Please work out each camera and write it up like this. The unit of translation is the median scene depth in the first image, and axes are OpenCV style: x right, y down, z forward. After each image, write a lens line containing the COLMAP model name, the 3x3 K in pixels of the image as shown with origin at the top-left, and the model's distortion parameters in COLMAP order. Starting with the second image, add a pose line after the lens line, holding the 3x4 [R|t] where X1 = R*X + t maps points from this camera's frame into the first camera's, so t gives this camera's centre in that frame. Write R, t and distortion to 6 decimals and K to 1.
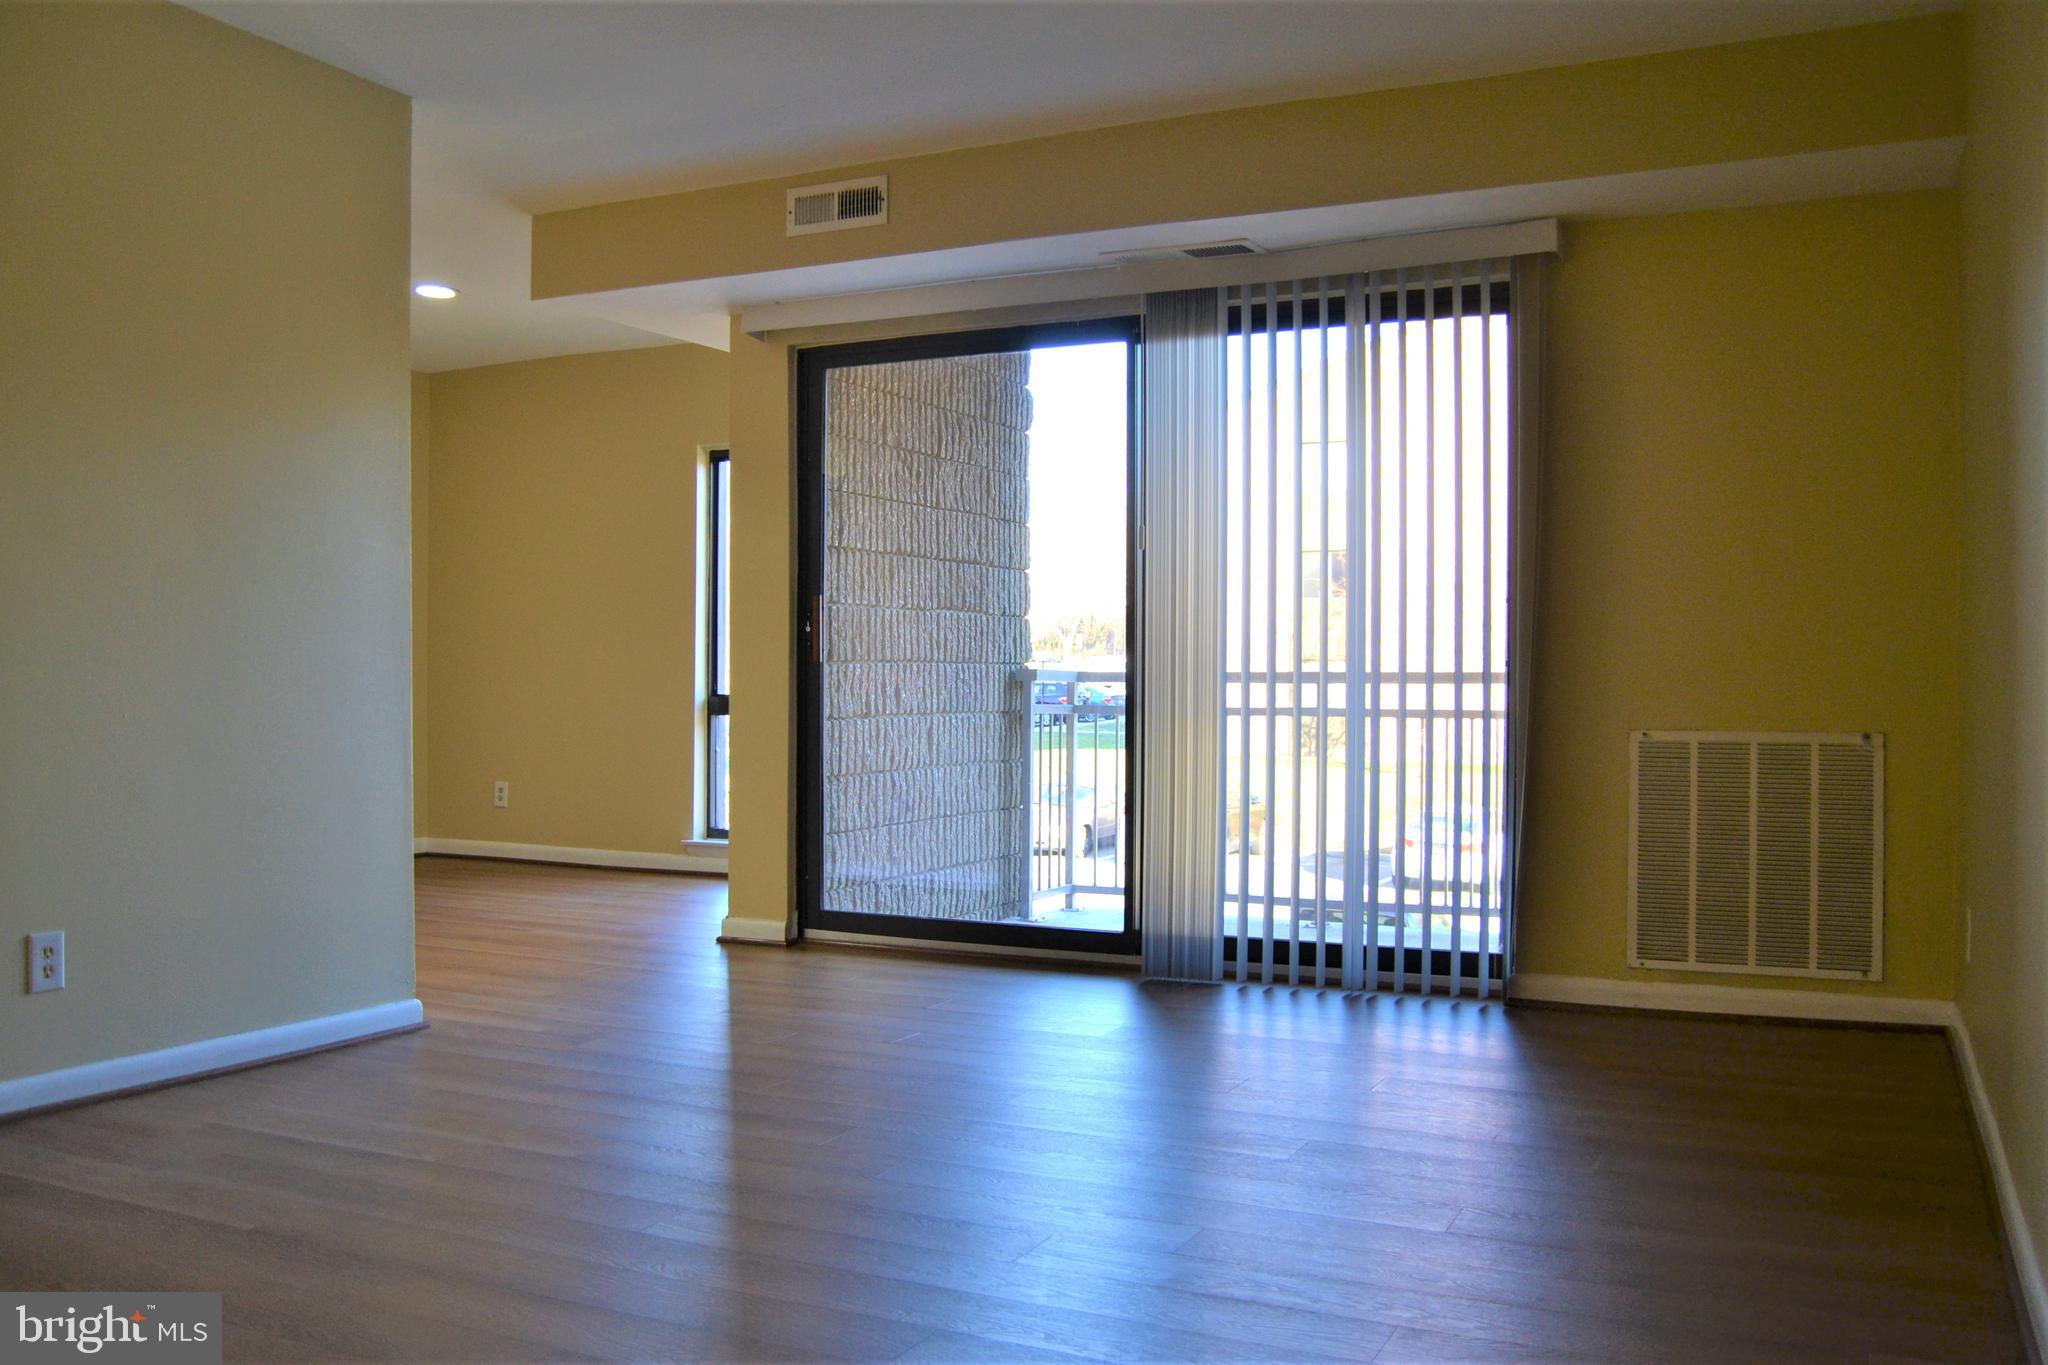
lens RADIAL K [[1712.9, 0, 1031.6], [0, 1712.9, 668.5], [0, 0, 1]] dist [-0.092223, 0.007507]
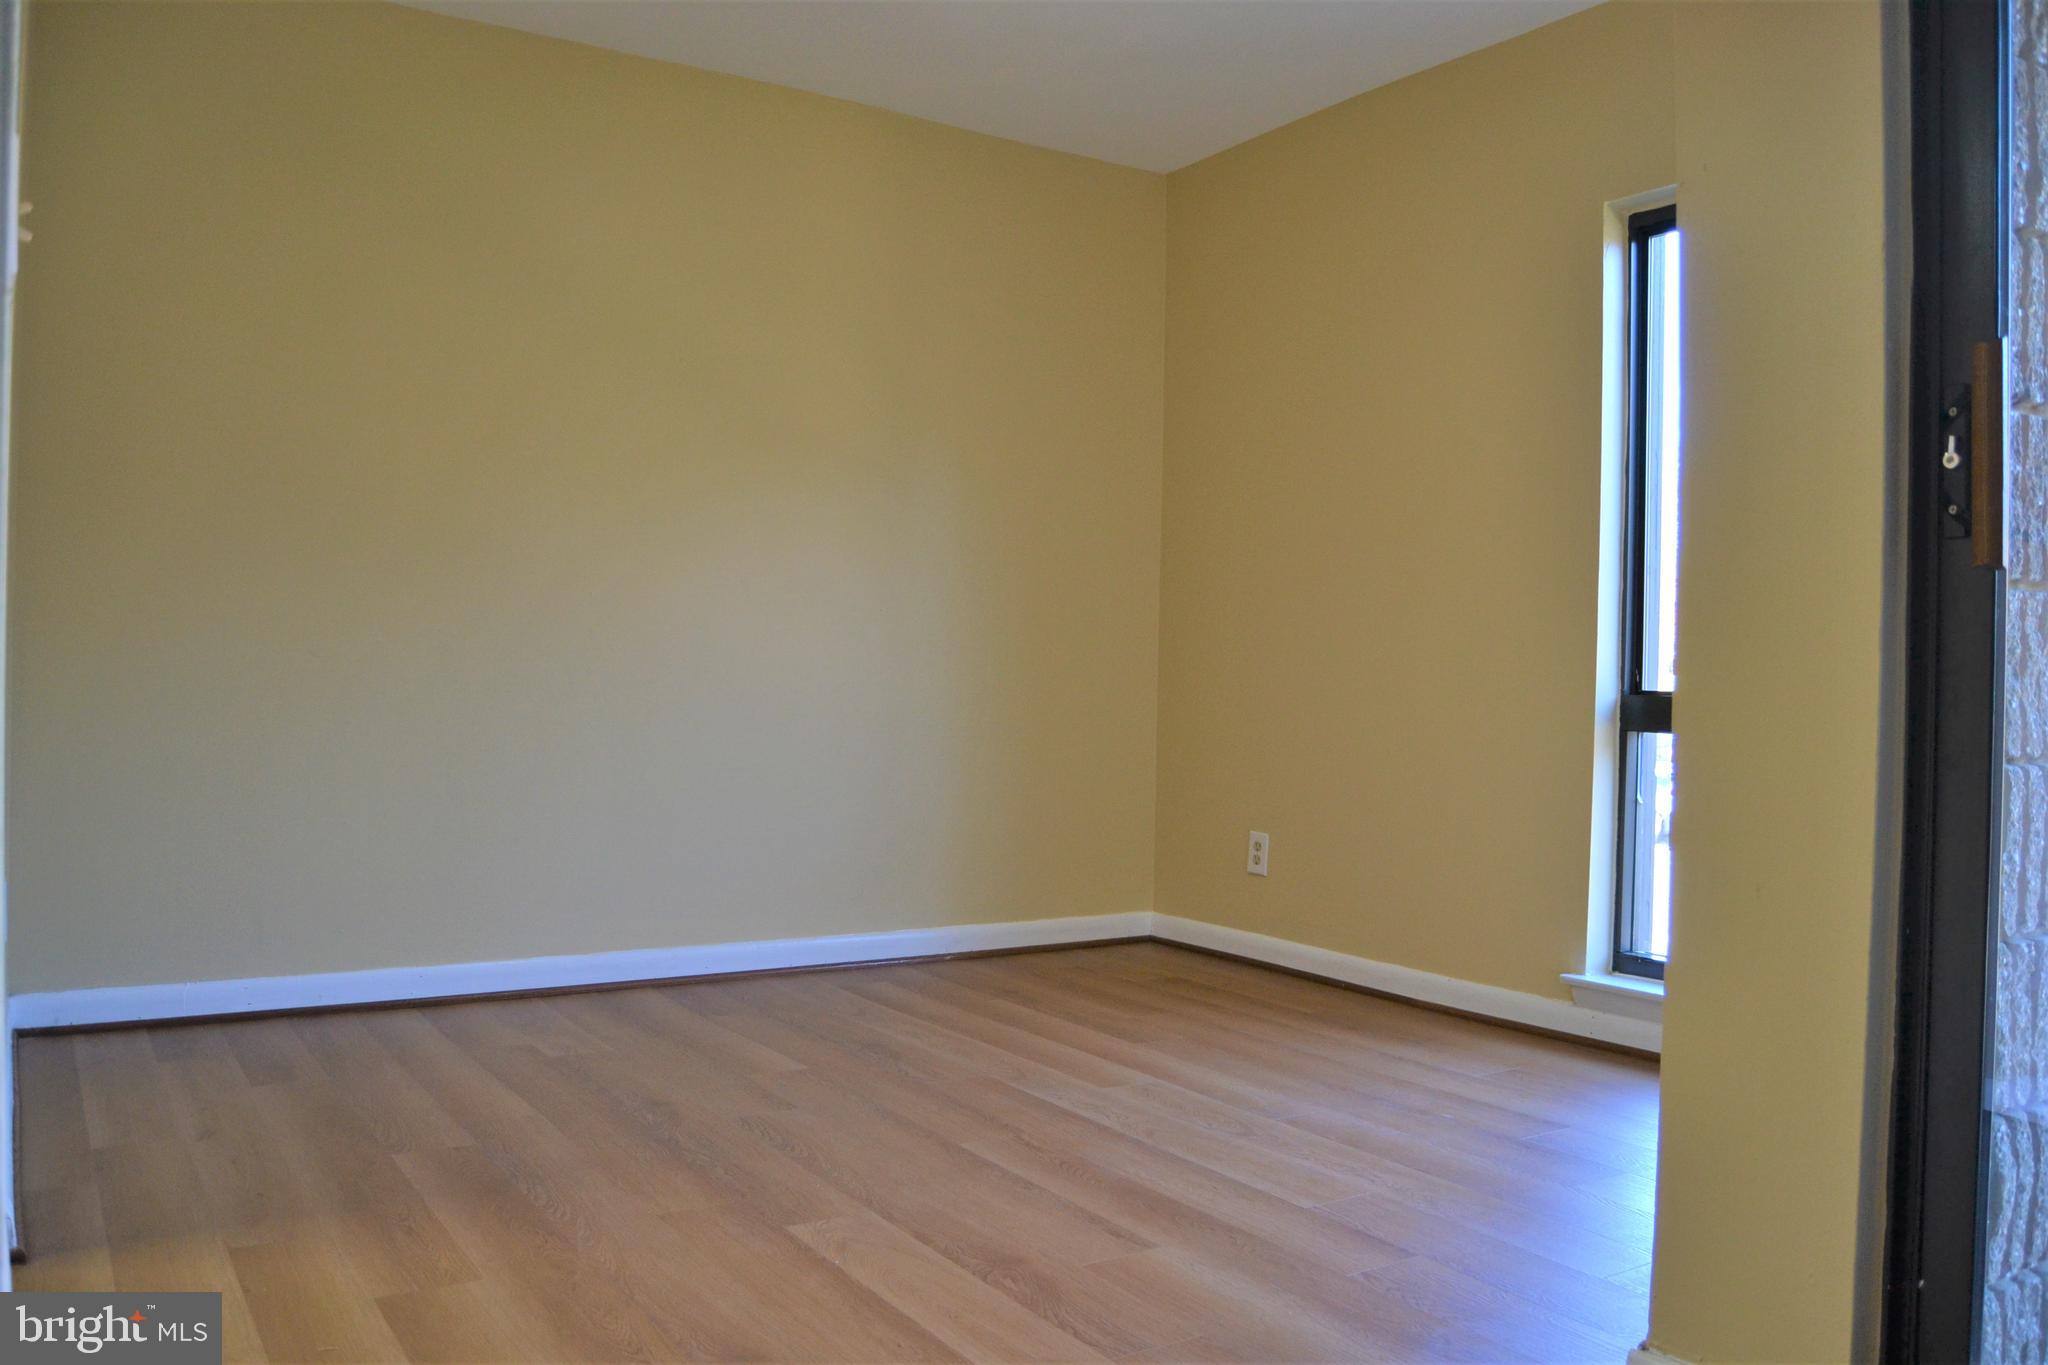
lens RADIAL K [[1611.2, 0, 1029.2], [0, 1611.2, 678.3], [0, 0, 1]] dist [-0.105850, 0.044647]
pose [[0.855979, 0.014746, -0.516801, -0.132164], [-0.014064, 0.999887, 0.005236, 0.015847], [0.516820, 0.002787, 0.856090, 0.689924]]
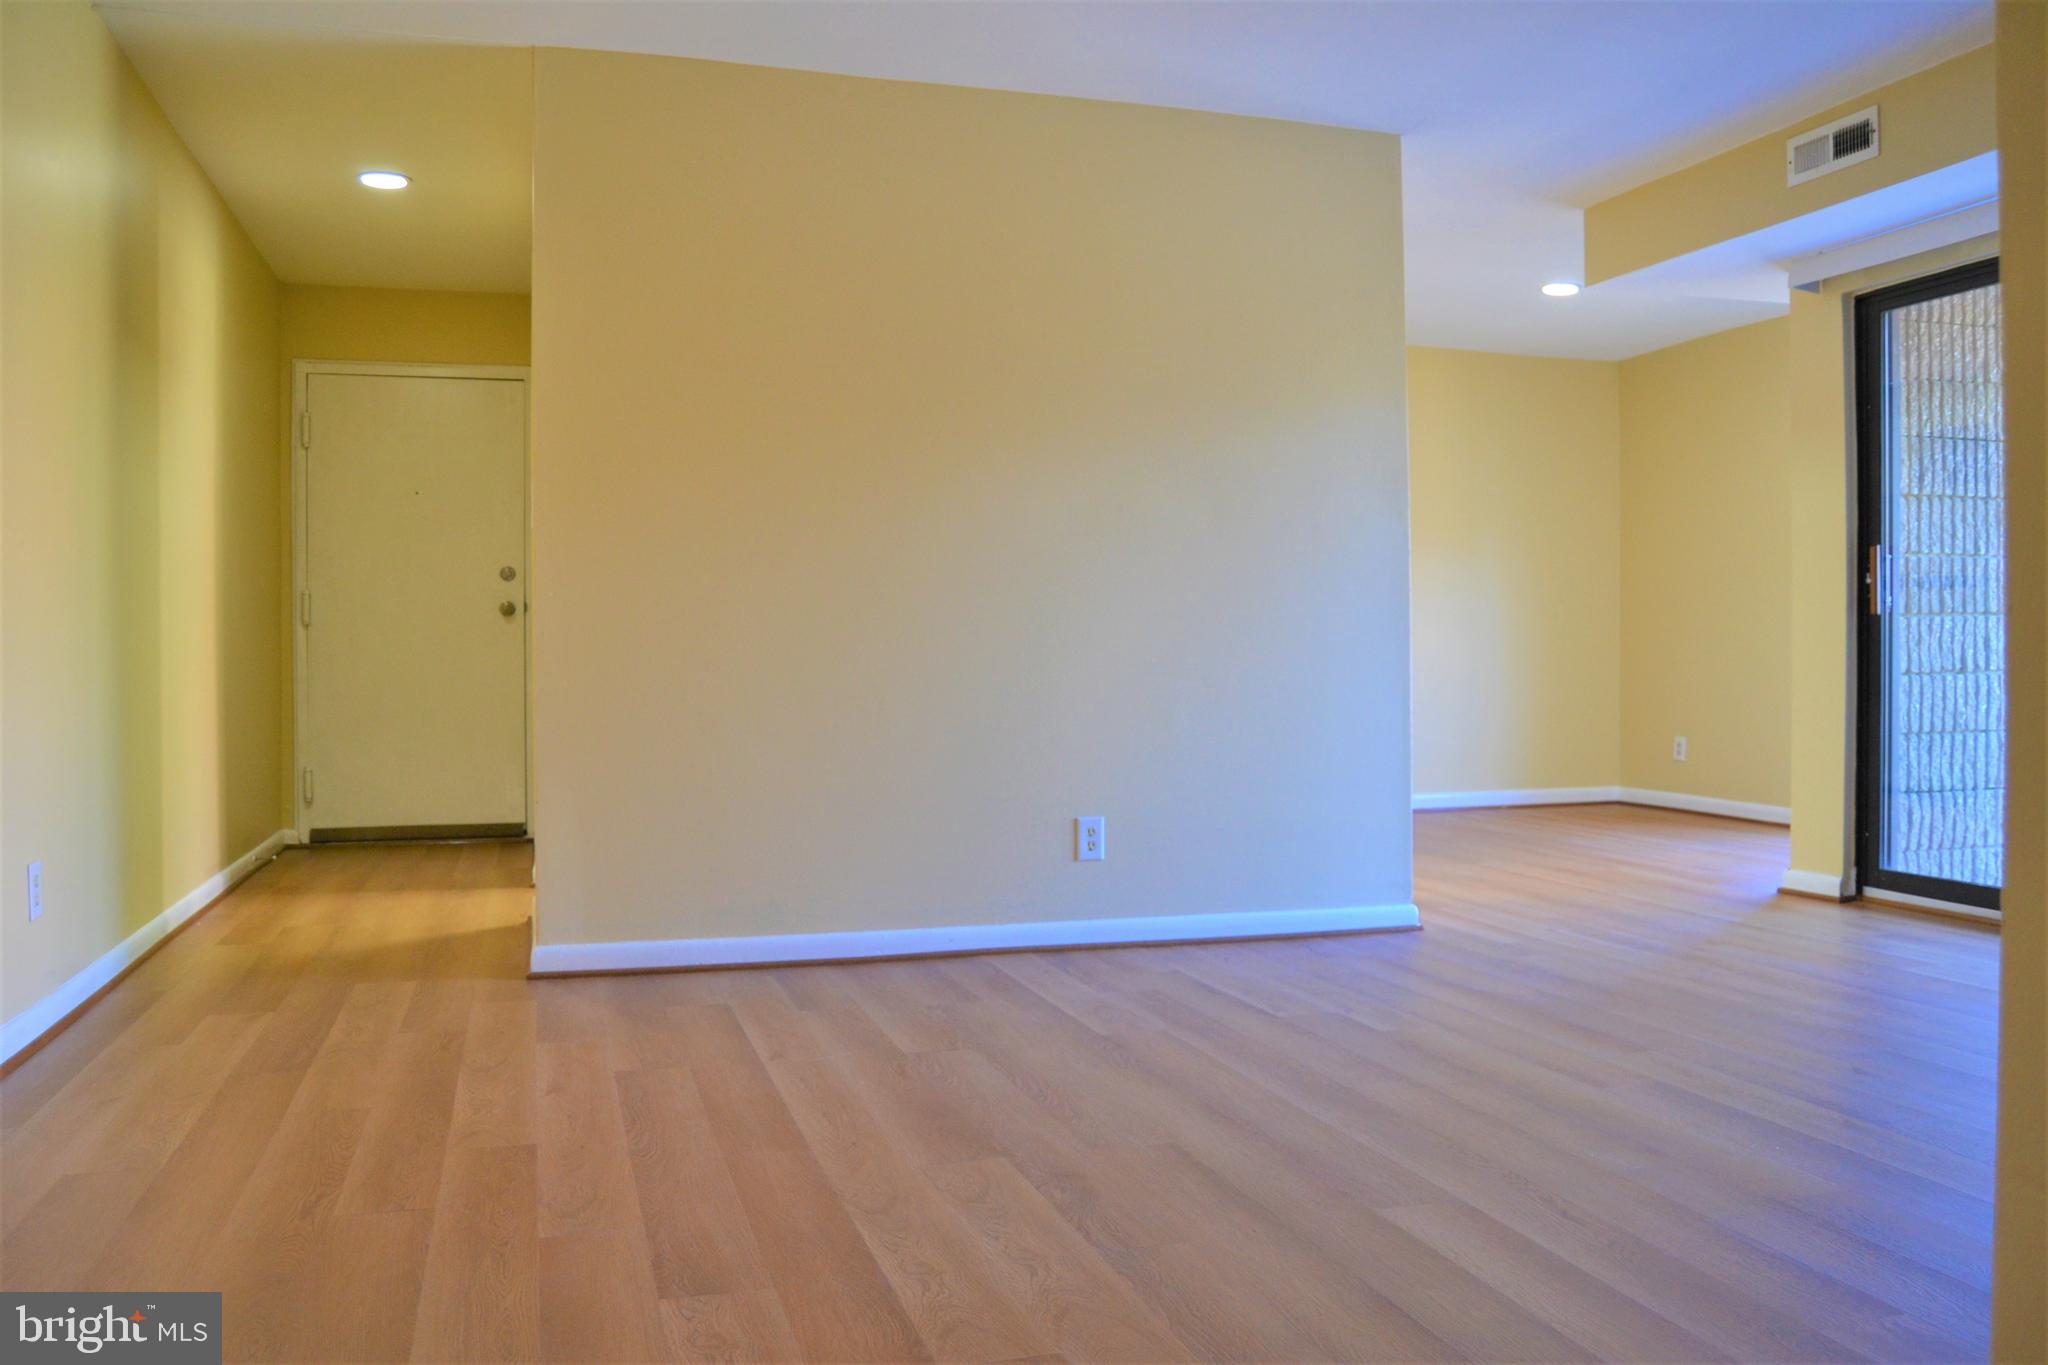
lens RADIAL K [[1611.2, 0, 1029.2], [0, 1611.2, 678.3], [0, 0, 1]] dist [-0.105850, 0.044647]
pose [[0.682677, 0.007028, -0.730686, 0.194907], [0.008744, 0.999804, 0.017785, 0.012364], [0.730668, -0.018531, 0.682482, 0.036130]]
